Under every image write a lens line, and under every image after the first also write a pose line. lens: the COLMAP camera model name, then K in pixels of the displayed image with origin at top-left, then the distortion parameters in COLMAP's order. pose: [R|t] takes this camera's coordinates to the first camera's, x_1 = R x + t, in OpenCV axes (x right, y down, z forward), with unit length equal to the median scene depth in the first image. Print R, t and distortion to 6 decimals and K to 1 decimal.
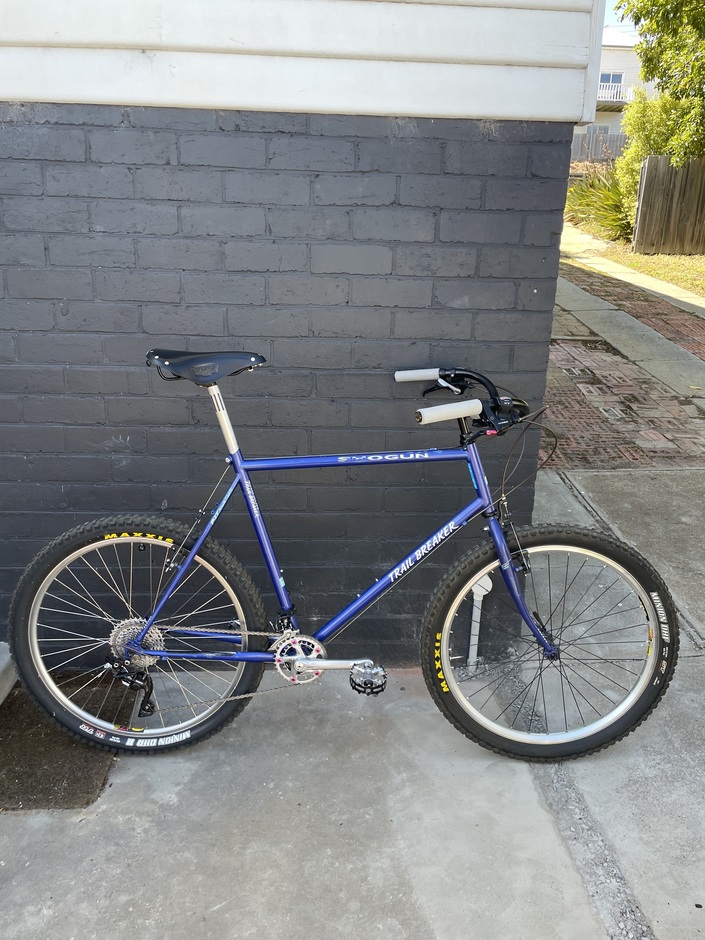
lens RADIAL K [[714.6, 0, 347.9], [0, 714.6, 463.6], [0, 0, 1]] dist [0.080311, -0.111695]
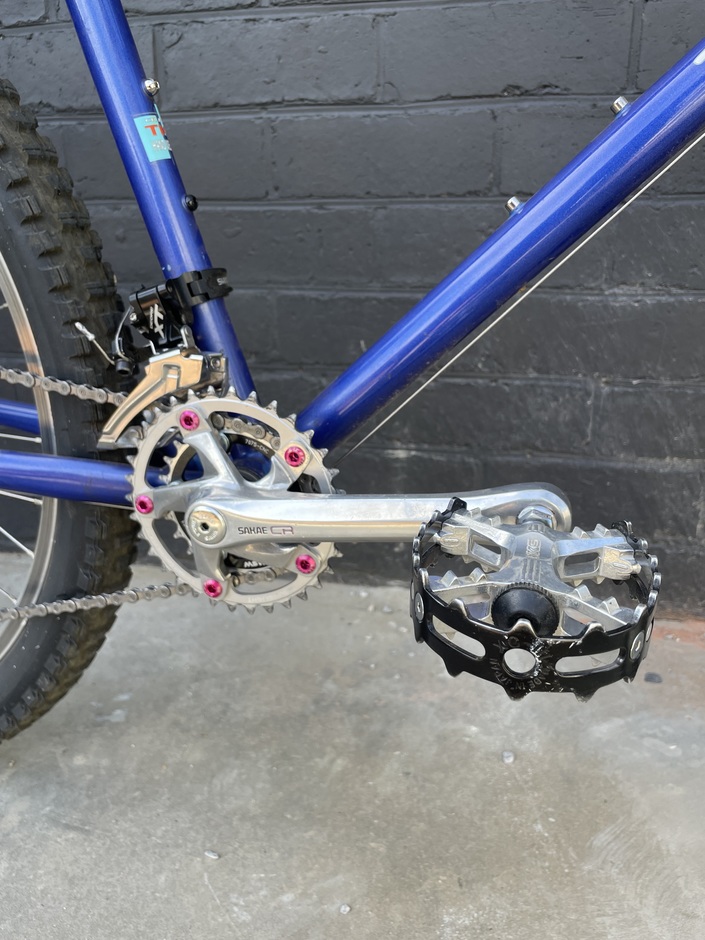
lens RADIAL K [[723.3, 0, 351.2], [0, 723.3, 464.0], [0, 0, 1]] dist [0.023551, -0.021225]
pose [[0.959154, 0.062175, -0.275968, 0.035144], [-0.043149, 0.996288, 0.074491, 0.228805], [0.279575, -0.059541, 0.958276, 0.754399]]
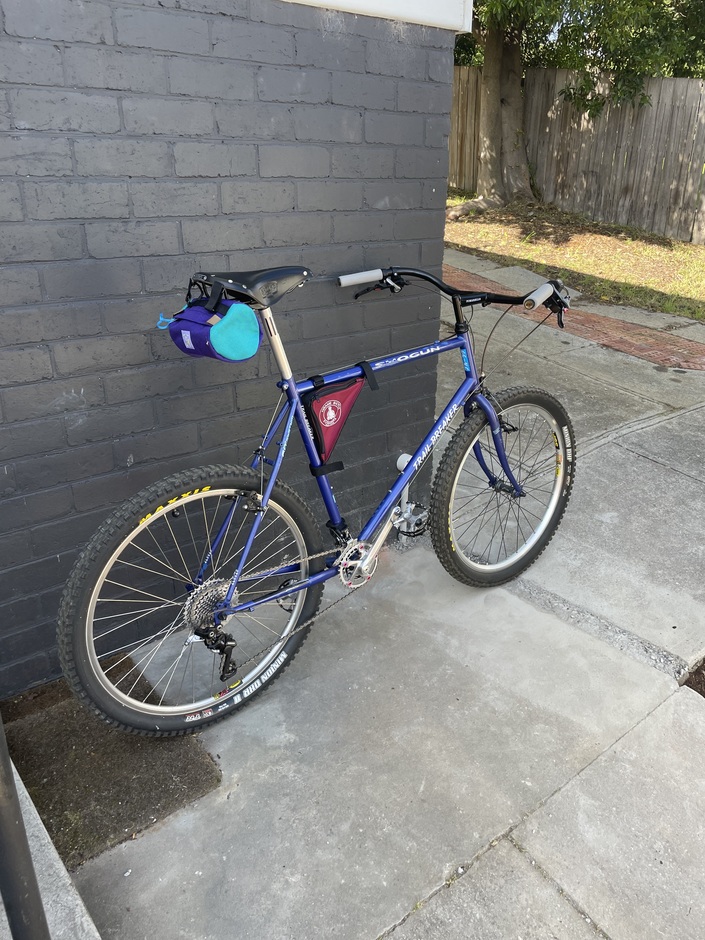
lens RADIAL K [[714.6, 0, 354.5], [0, 714.6, 464.0], [0, 0, 1]] dist [0.080311, -0.111695]
pose [[0.806137, -0.239699, 0.541006, -0.561427], [0.175698, 0.970008, 0.167970, -0.040945], [-0.565043, -0.040353, 0.824074, 0.146153]]
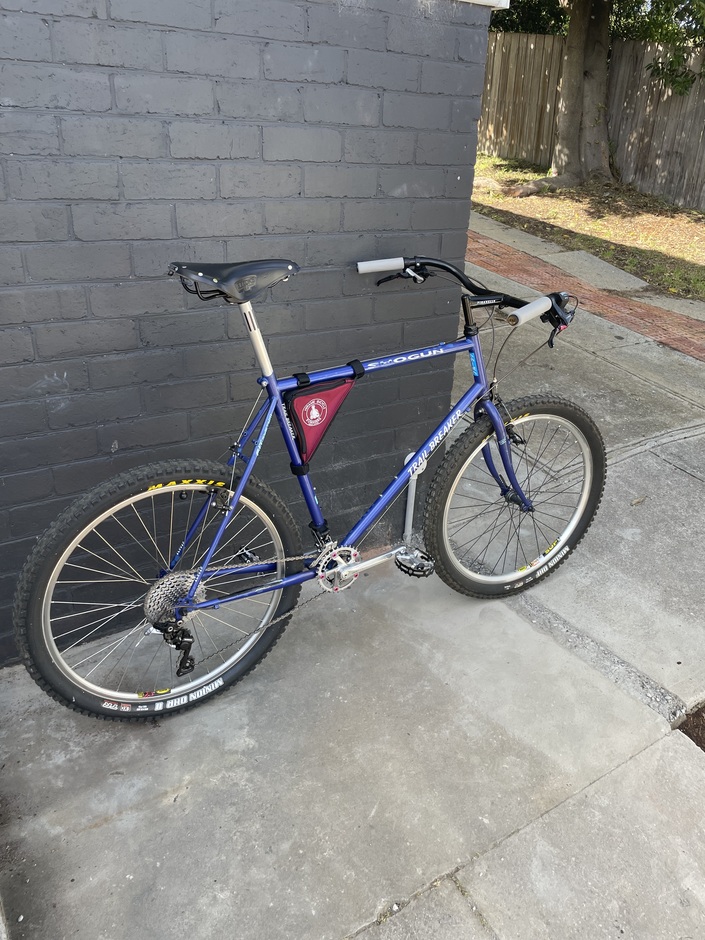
lens RADIAL K [[714.6, 0, 353.8], [0, 714.6, 461.0], [0, 0, 1]] dist [0.080311, -0.111695]
pose [[0.866518, -0.196277, 0.458935, -0.448178], [0.119932, 0.974377, 0.190276, -0.060573], [-0.484523, -0.109837, 0.867855, 0.130642]]
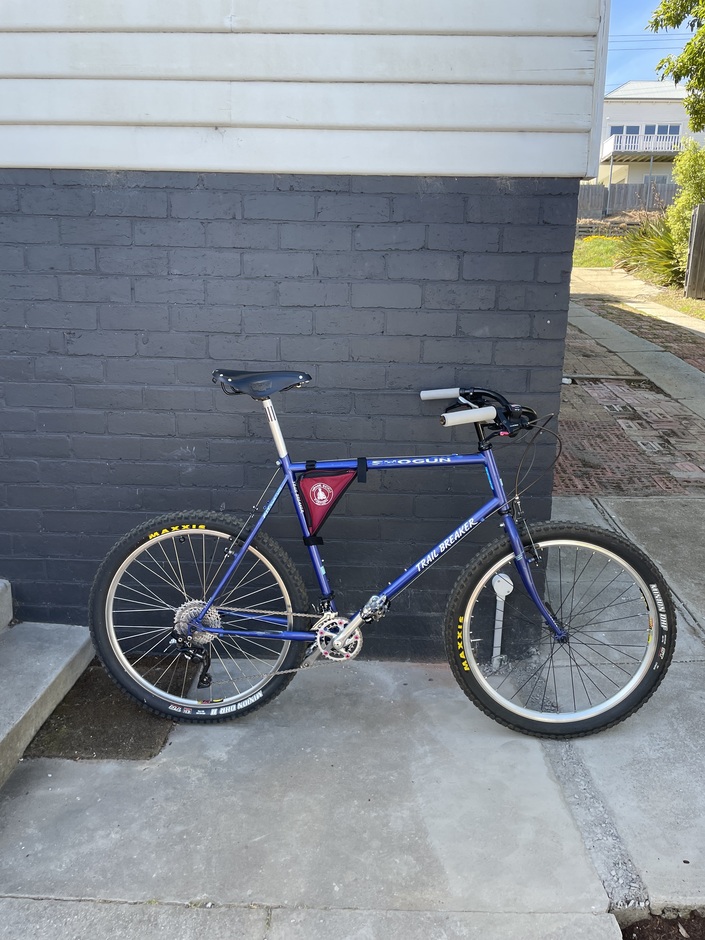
lens RADIAL K [[714.6, 0, 348.2], [0, 714.6, 460.2], [0, 0, 1]] dist [0.080311, -0.111695]
pose [[0.996921, 0.010817, -0.077667, 0.037222], [-0.016081, 0.997592, -0.067471, 0.062634], [0.076750, 0.068513, 0.994694, -0.145743]]
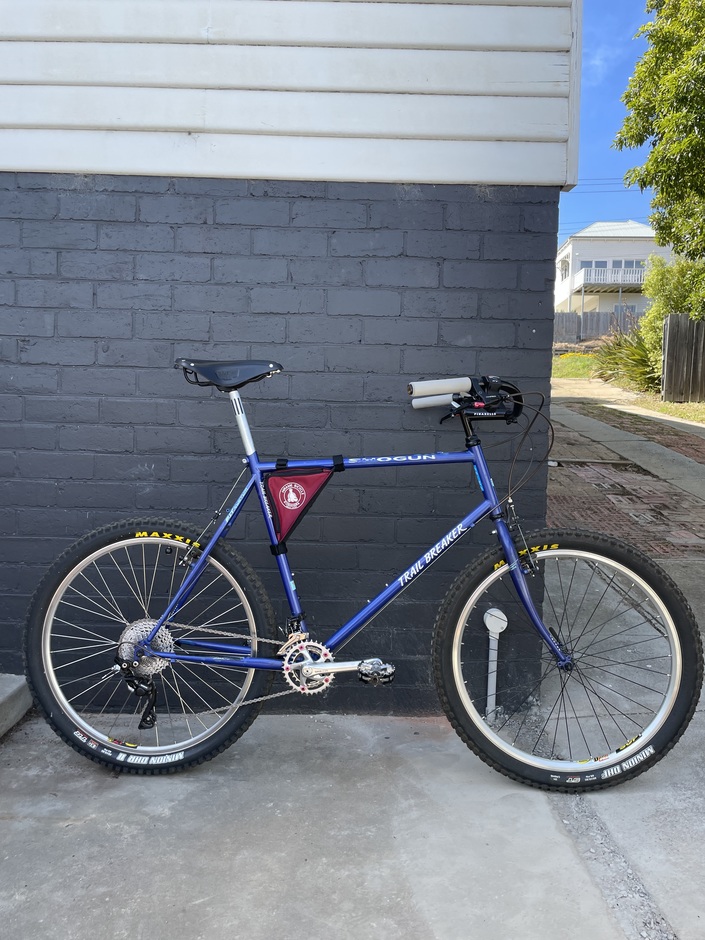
lens RADIAL K [[714.6, 0, 354.3], [0, 714.6, 457.2], [0, 0, 1]] dist [0.080311, -0.111695]
pose [[0.998631, 0.002356, -0.052253, 0.049709], [-0.014691, 0.971406, -0.236970, 0.213719], [0.050200, 0.237414, 0.970111, -0.017379]]
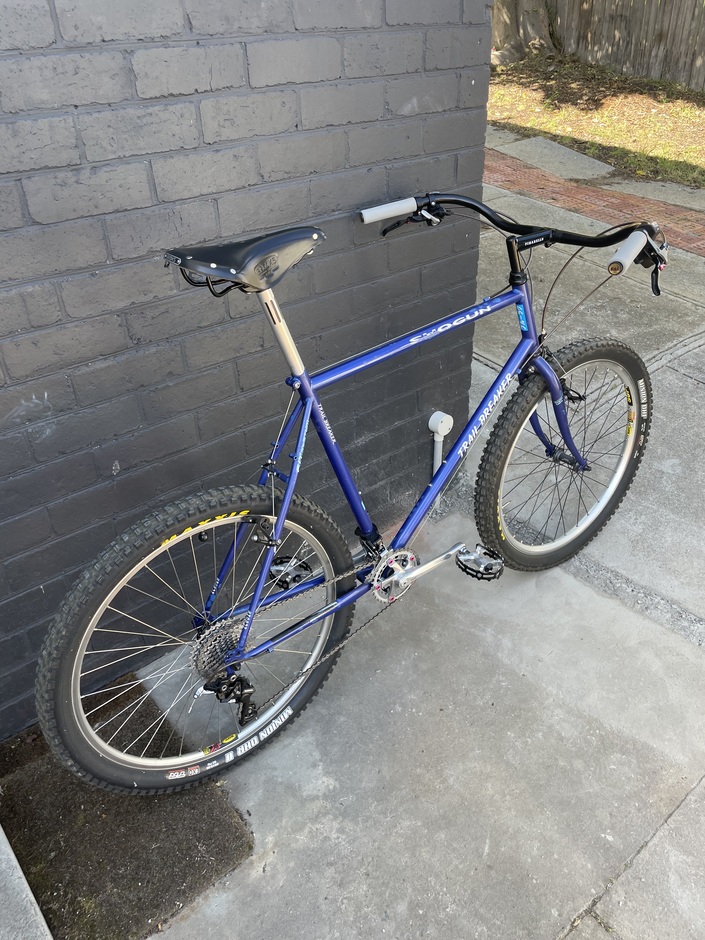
lens RADIAL K [[714.6, 0, 348.6], [0, 714.6, 466.7], [0, 0, 1]] dist [0.080311, -0.111695]
pose [[0.799863, -0.361731, 0.478926, -0.455395], [0.218434, 0.918693, 0.329074, -0.141378], [-0.559023, -0.158600, 0.813842, 0.323341]]
